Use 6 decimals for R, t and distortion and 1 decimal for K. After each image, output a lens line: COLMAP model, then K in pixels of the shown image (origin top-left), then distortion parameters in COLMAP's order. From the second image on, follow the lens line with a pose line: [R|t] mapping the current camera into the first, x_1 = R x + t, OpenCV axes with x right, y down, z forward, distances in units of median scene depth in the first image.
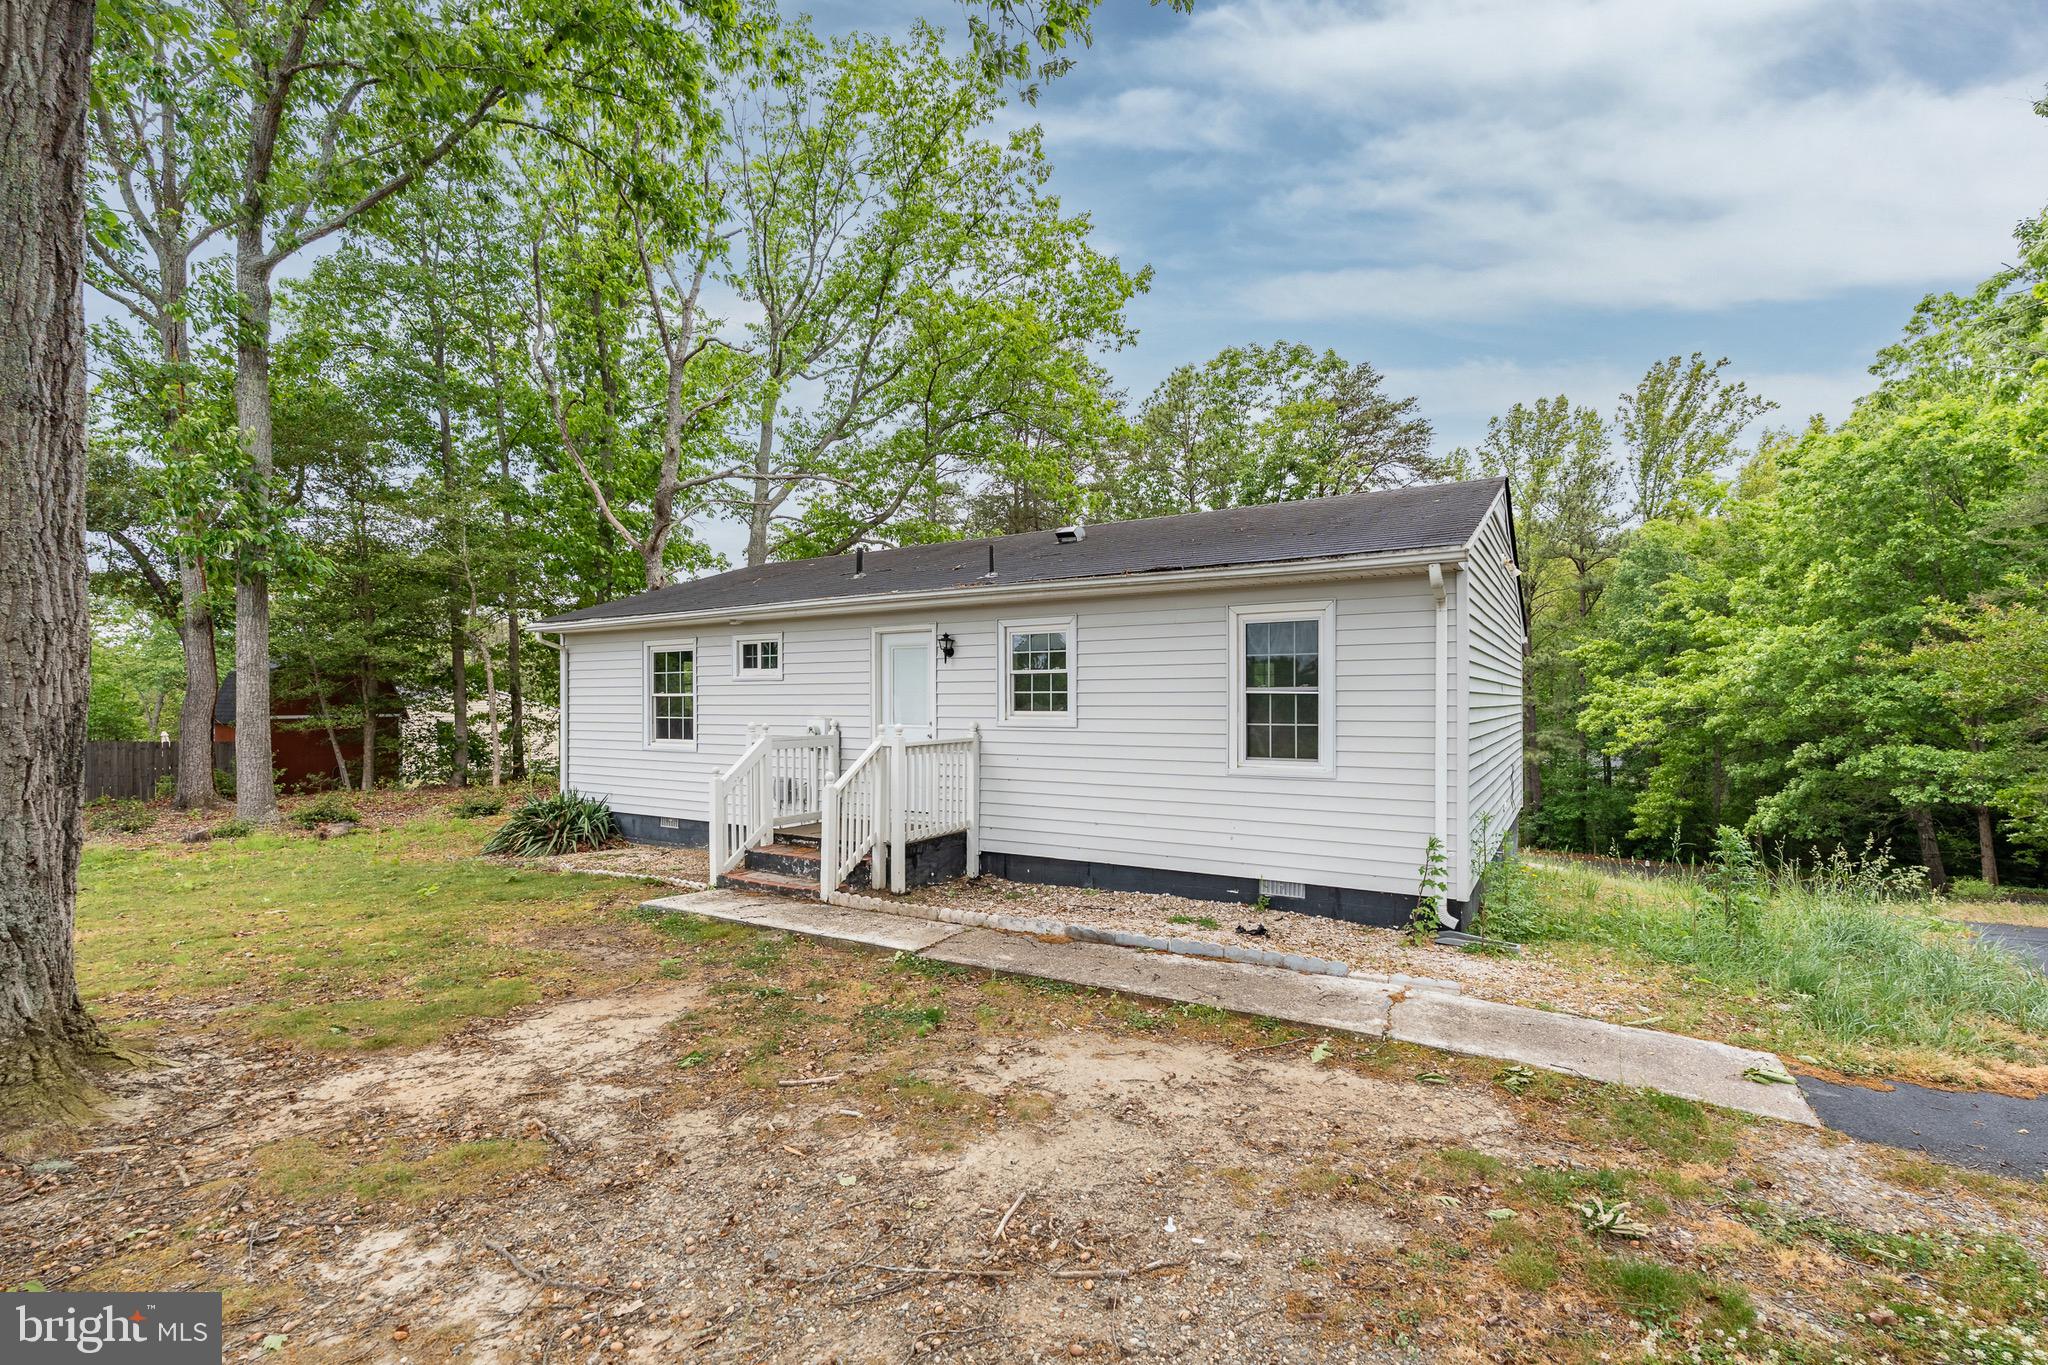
lens RADIAL K [[908.9, 0, 1021.5], [0, 908.9, 686.6], [0, 0, 1]] dist [-0.010345, 0.000347]
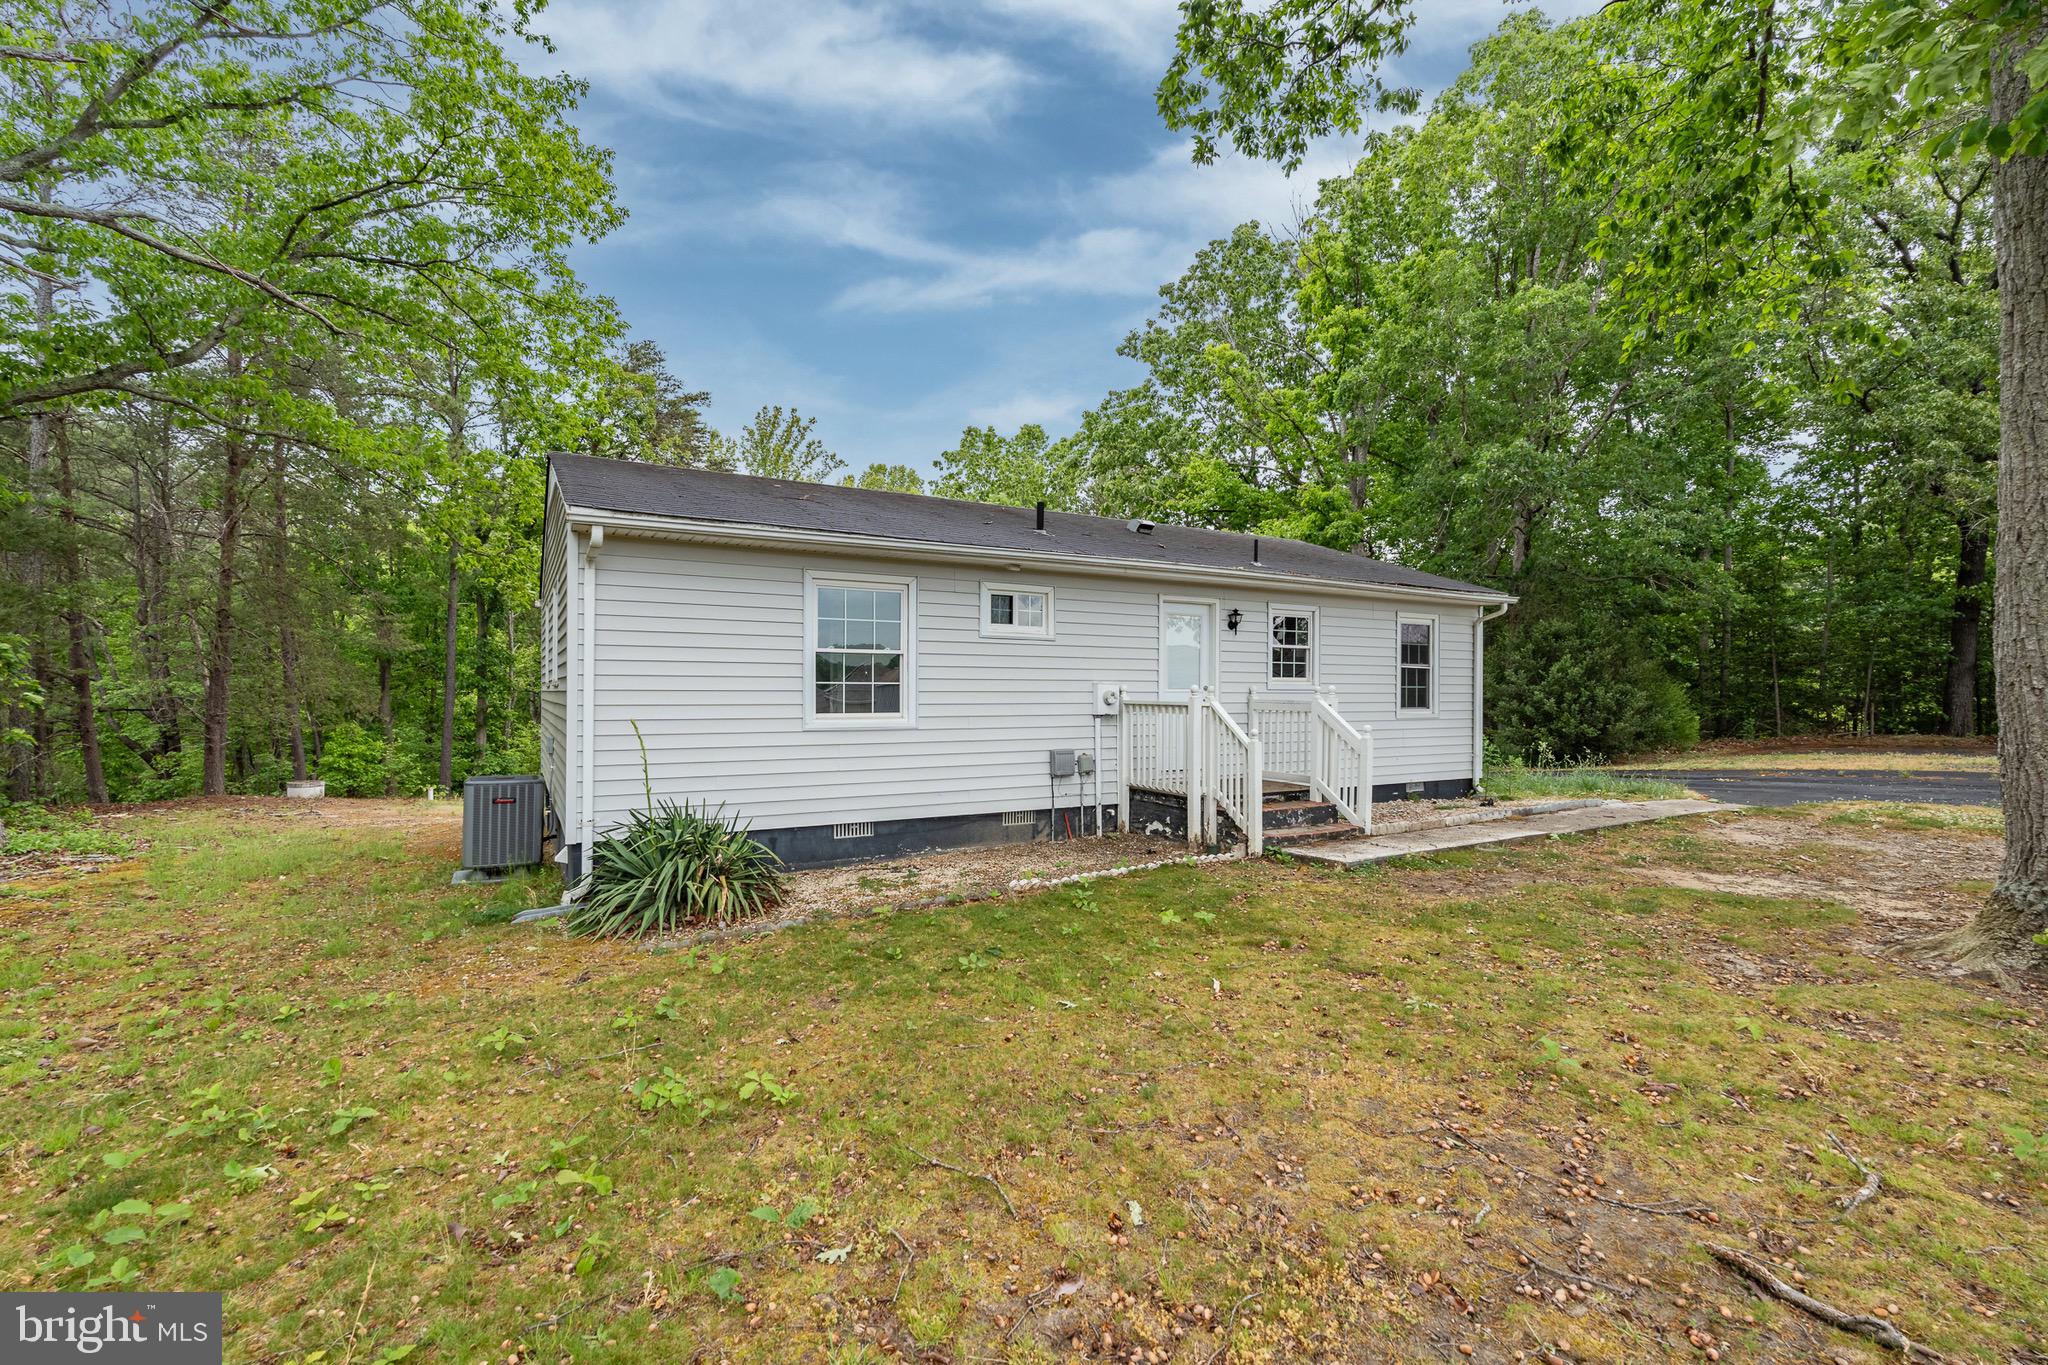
lens RADIAL K [[908.9, 0, 1021.0], [0, 908.9, 688.9], [0, 0, 1]] dist [-0.010345, 0.000347]
pose [[0.462029, 0.003552, 0.886858, -1.245487], [-0.020026, 0.999779, 0.006428, 0.041141], [-0.886639, -0.020730, 0.461998, 0.728229]]
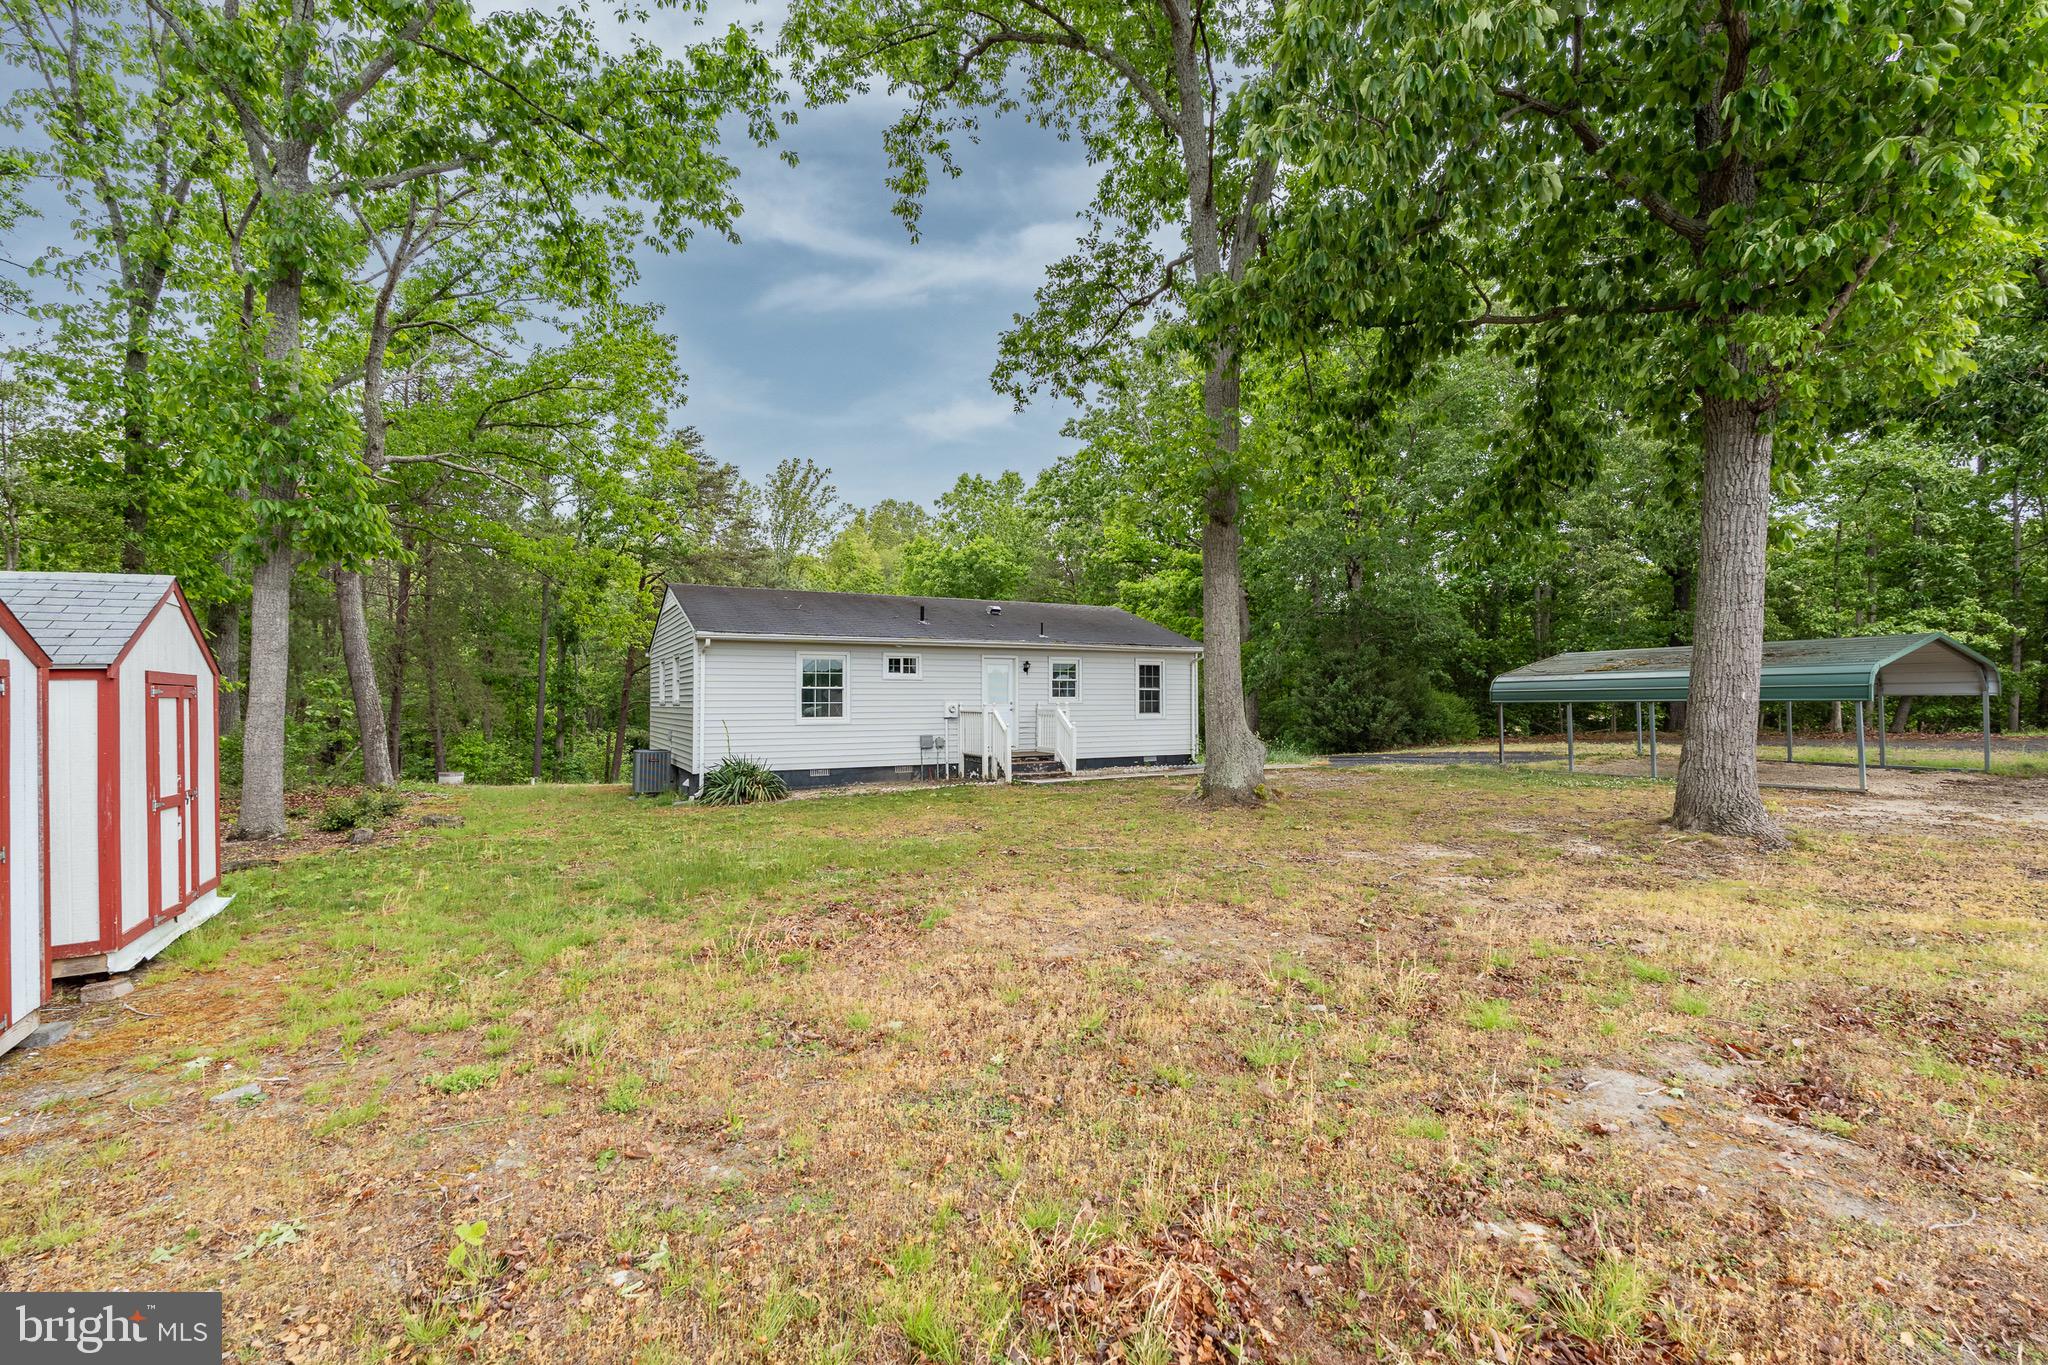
lens RADIAL K [[908.9, 0, 1021.6], [0, 908.9, 695.1], [0, 0, 1]] dist [-0.010345, 0.000347]
pose [[0.483701, 0.003366, 0.875227, -2.013608], [-0.013206, 0.999907, 0.003453, 0.015287], [-0.875134, -0.013229, 0.483700, -0.026811]]
